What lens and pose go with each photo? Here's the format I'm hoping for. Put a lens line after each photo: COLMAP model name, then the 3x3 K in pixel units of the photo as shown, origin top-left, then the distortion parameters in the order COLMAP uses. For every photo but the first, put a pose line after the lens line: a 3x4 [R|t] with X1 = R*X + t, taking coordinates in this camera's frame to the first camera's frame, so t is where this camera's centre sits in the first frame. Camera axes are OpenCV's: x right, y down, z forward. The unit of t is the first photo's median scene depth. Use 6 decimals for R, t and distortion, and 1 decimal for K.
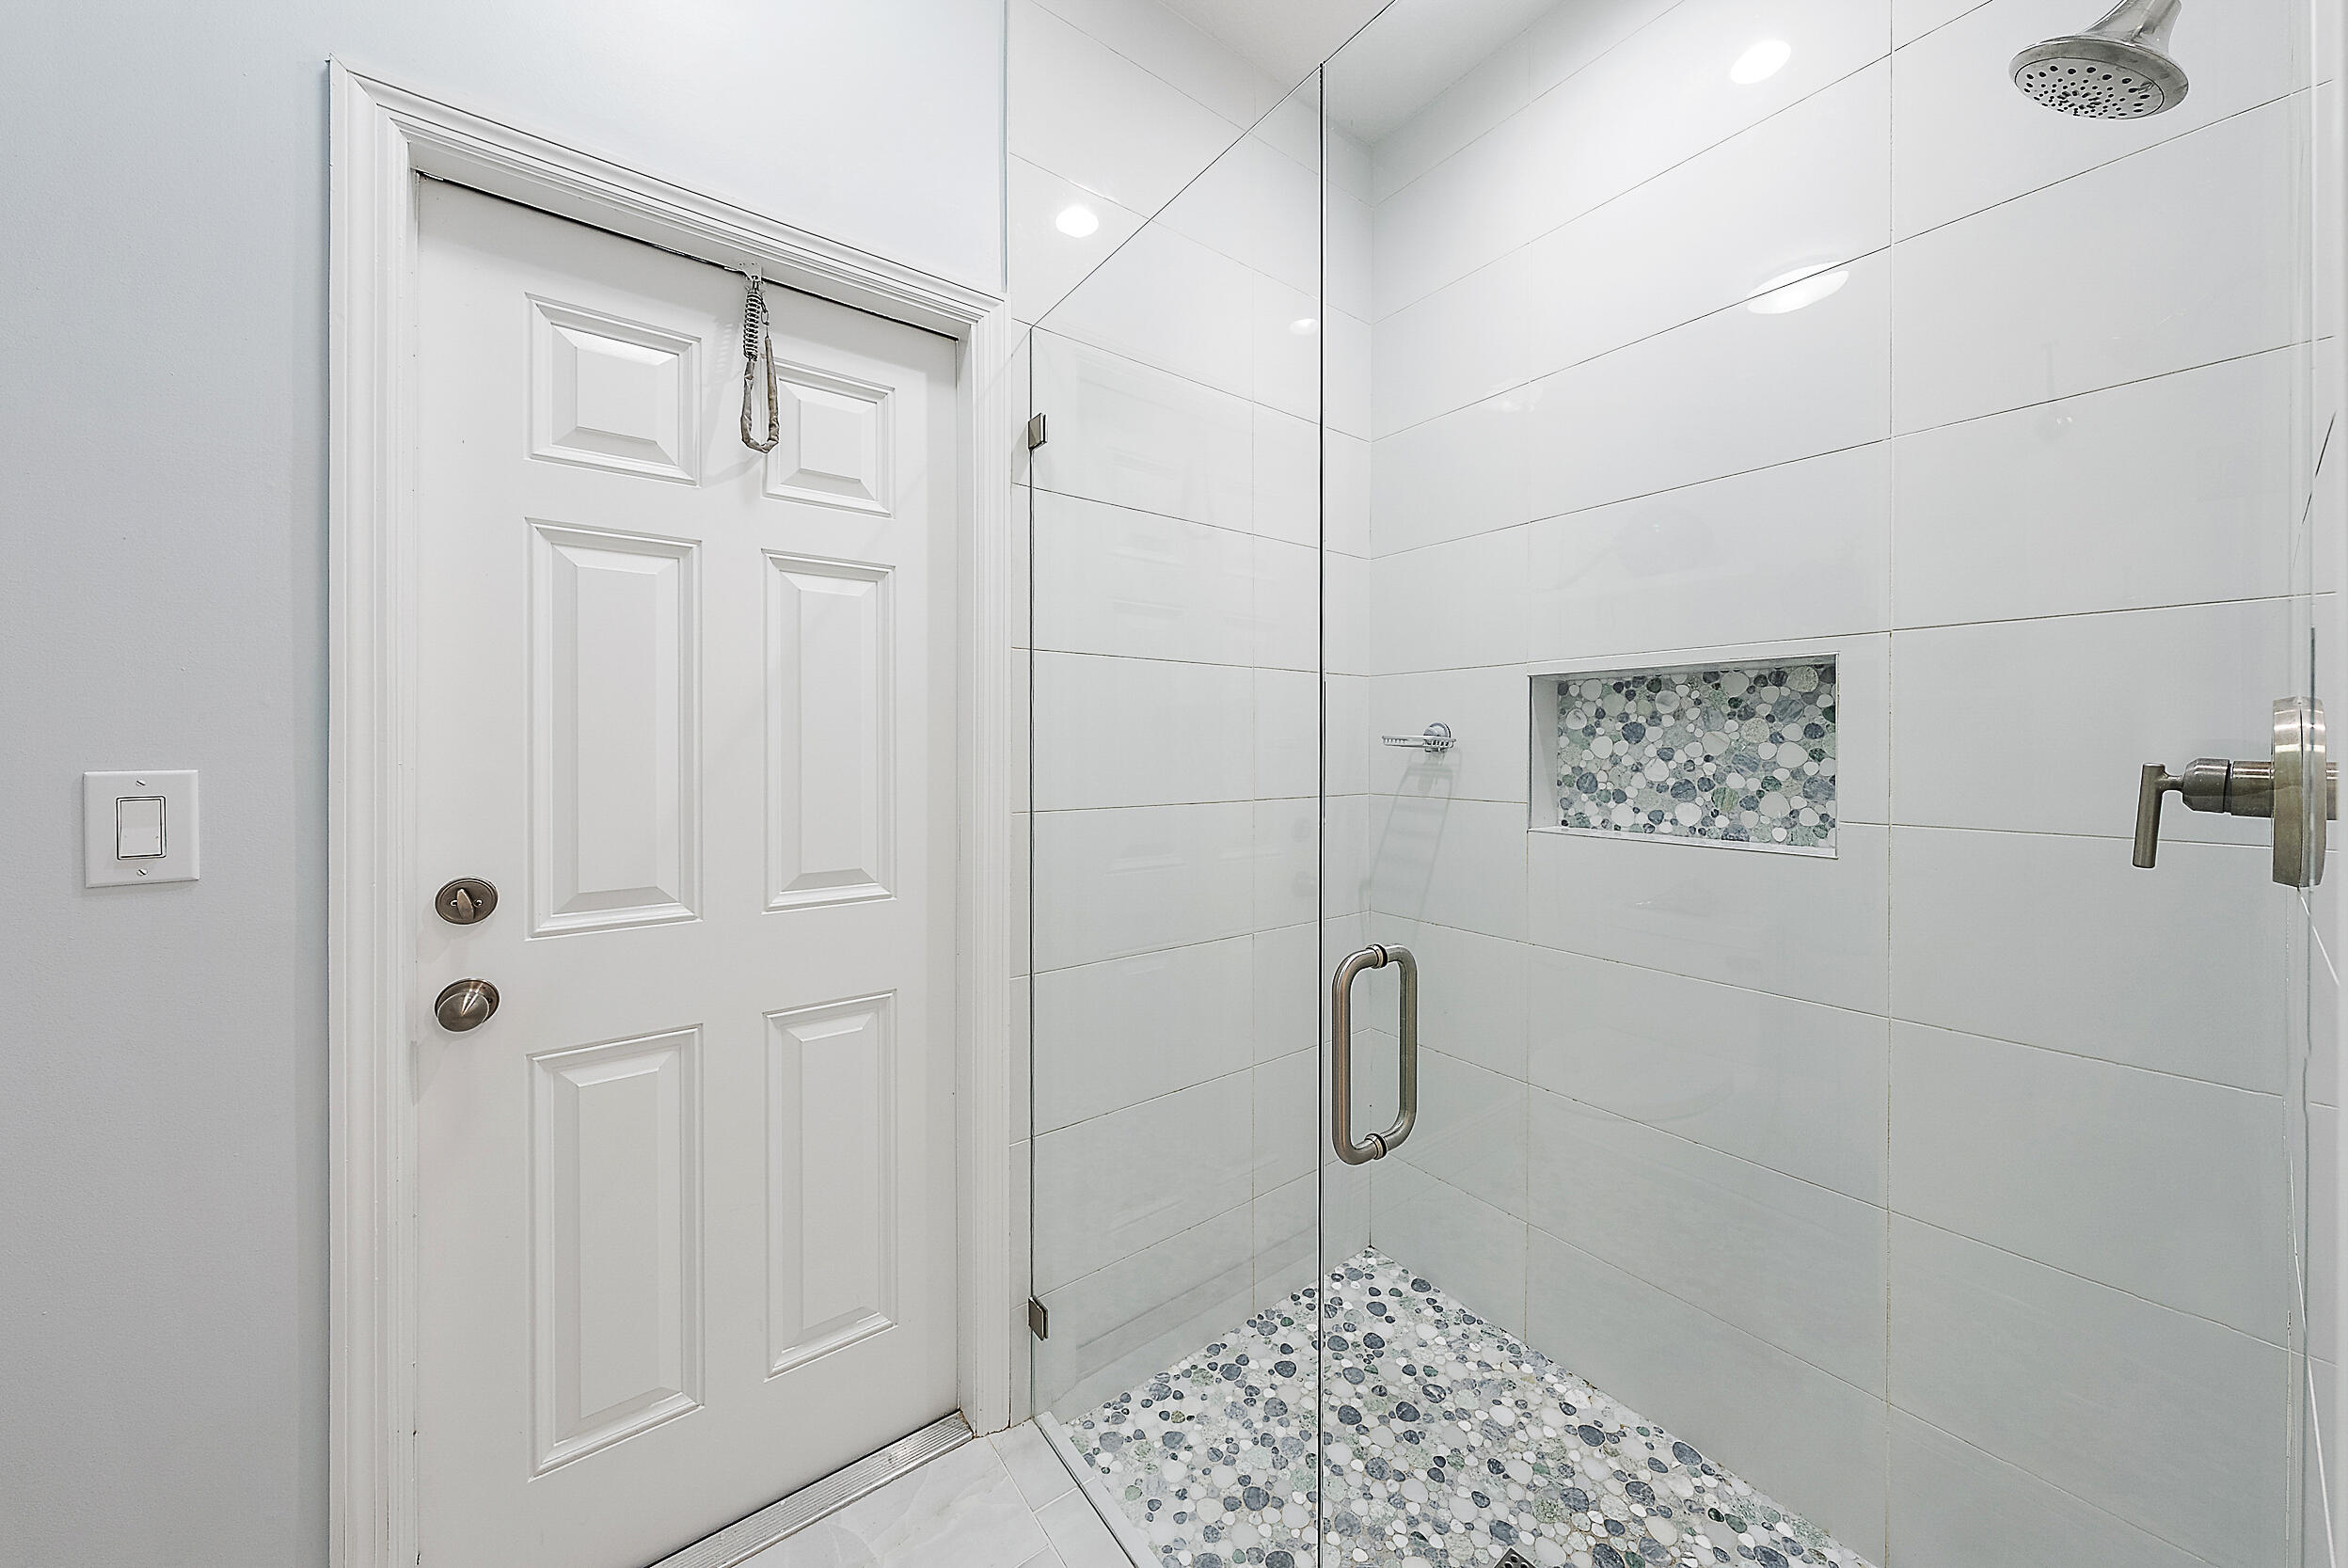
lens RADIAL K [[808.9, 0, 1178.5], [0, 808.9, 771.1], [0, 0, 1]] dist [-0.000075, 0.000250]
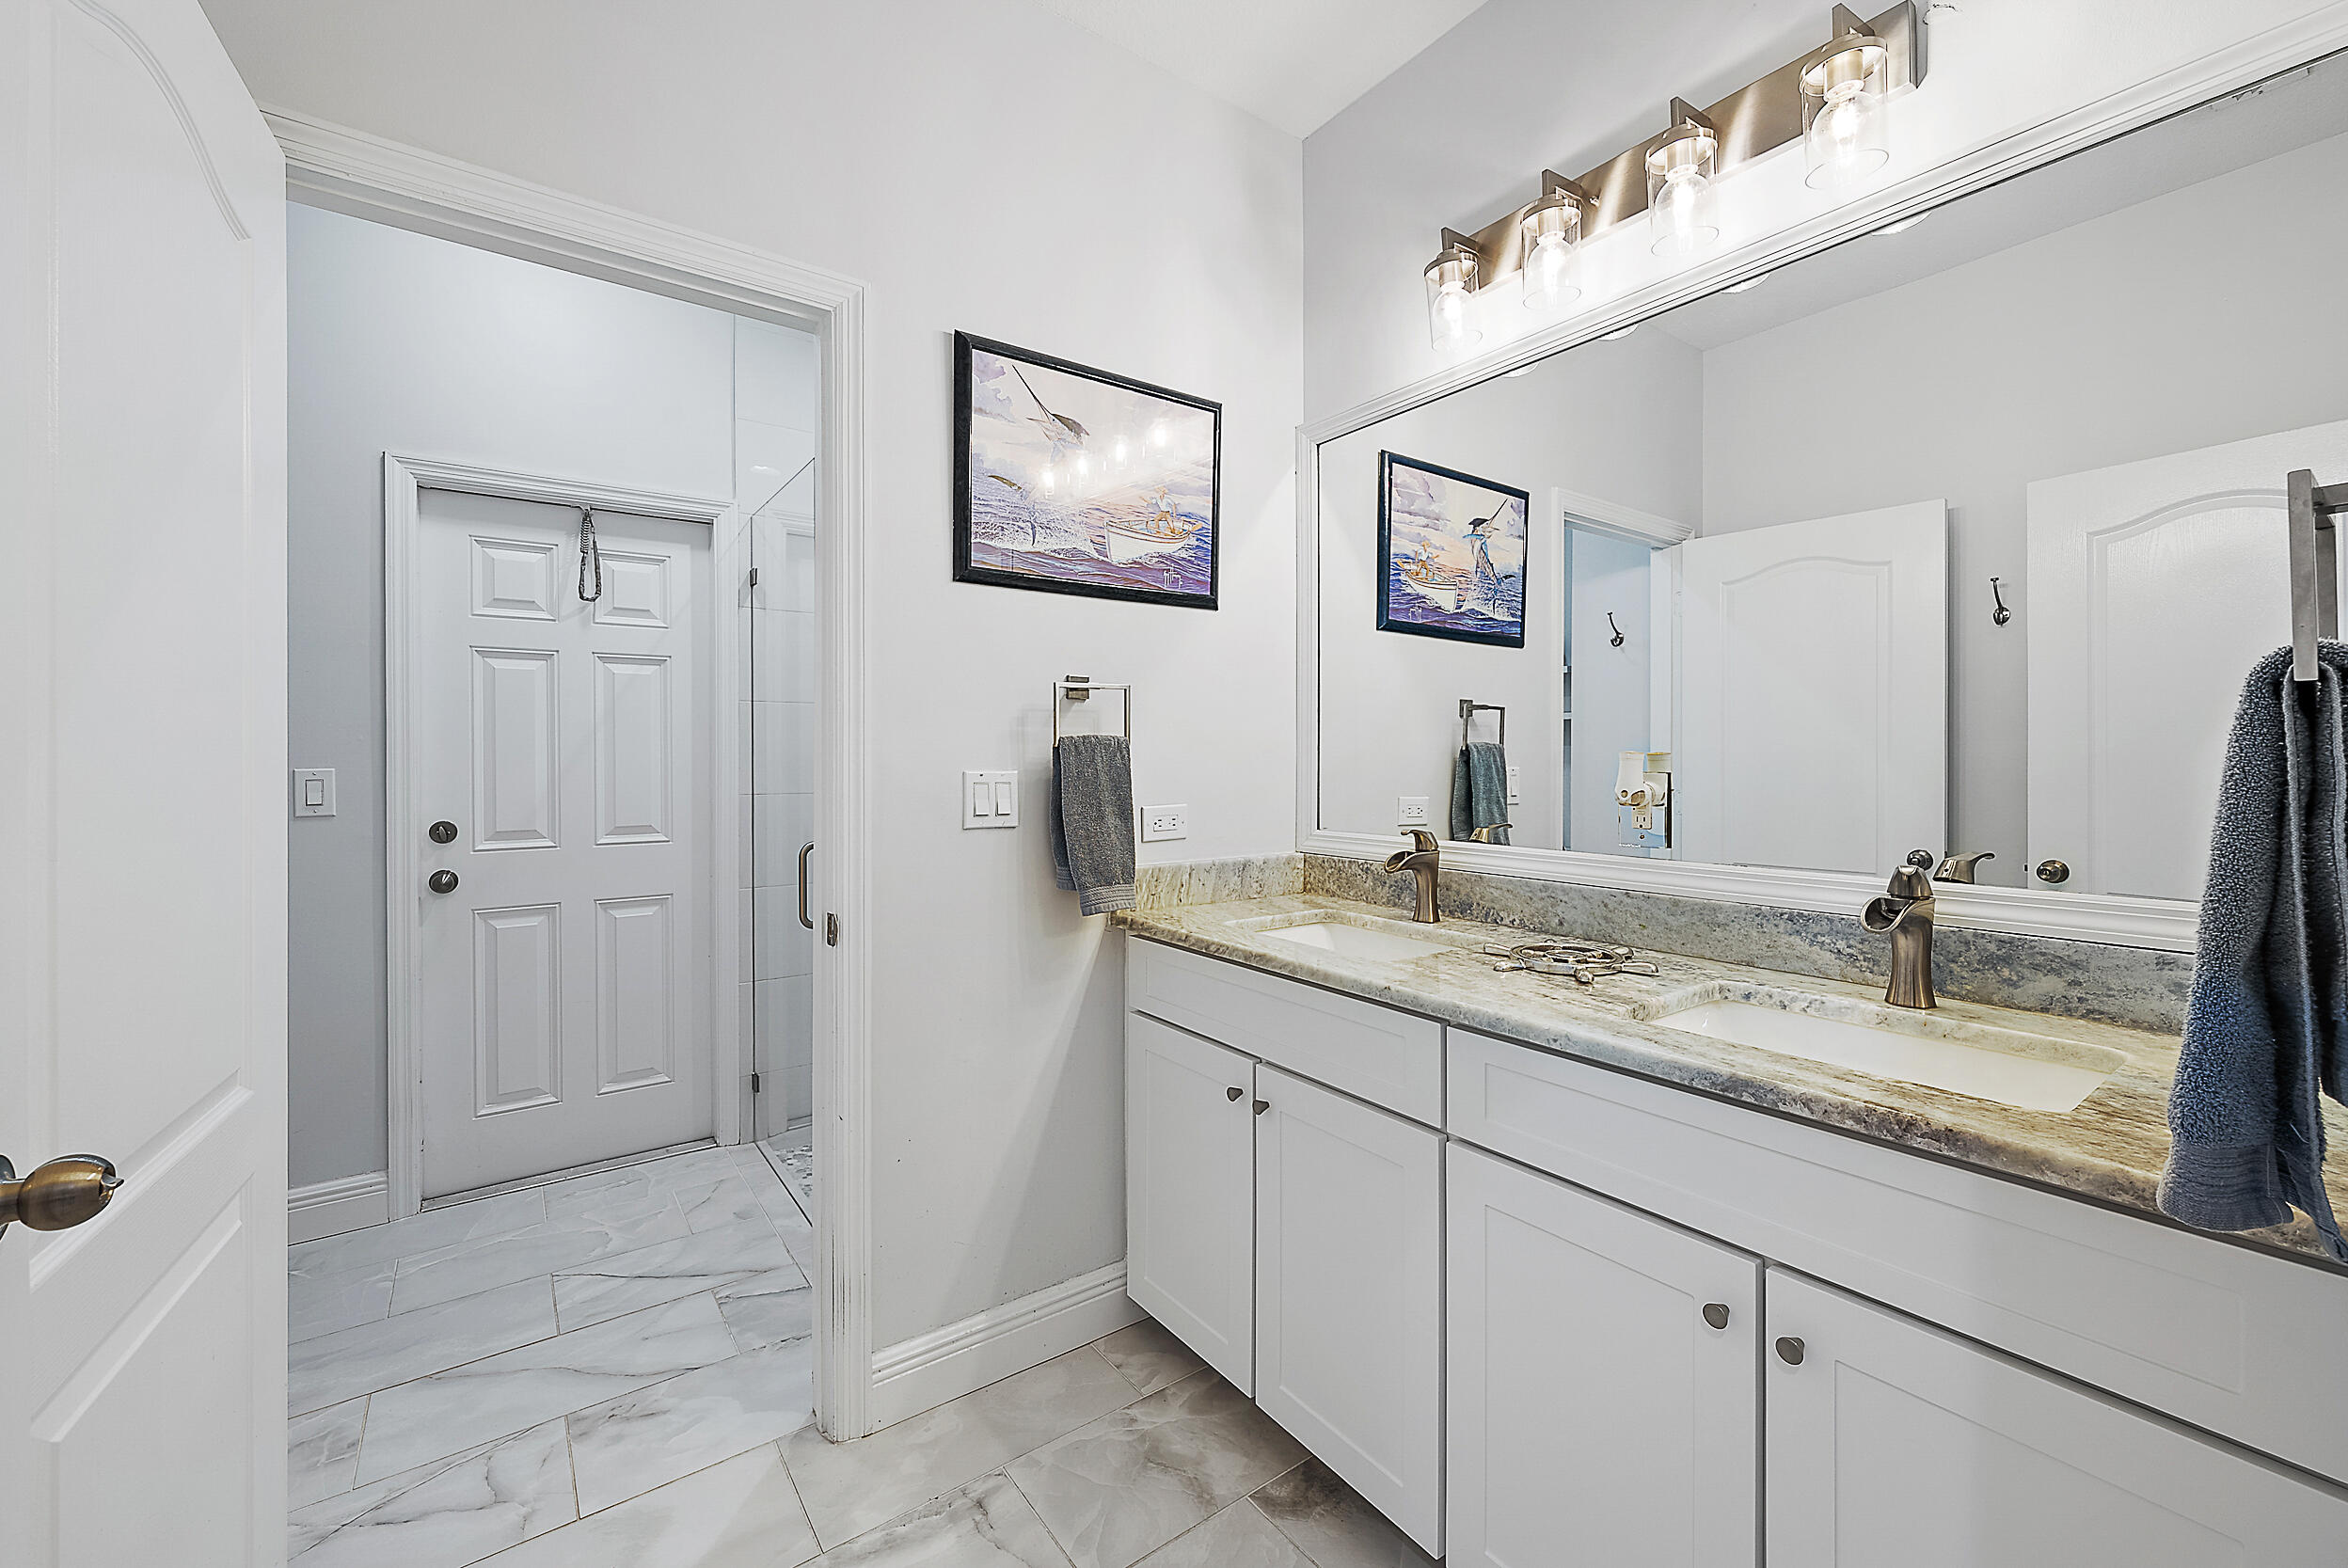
lens RADIAL K [[939.8, 0, 1165.7], [0, 939.8, 787.2], [0, 0, 1]] dist [0.002883, 0.000026]
pose [[0.999811, 0.003523, -0.019109, 0.874883], [-0.003316, 0.999936, 0.010849, 0.010716], [0.019146, -0.010783, 0.999759, -1.182738]]
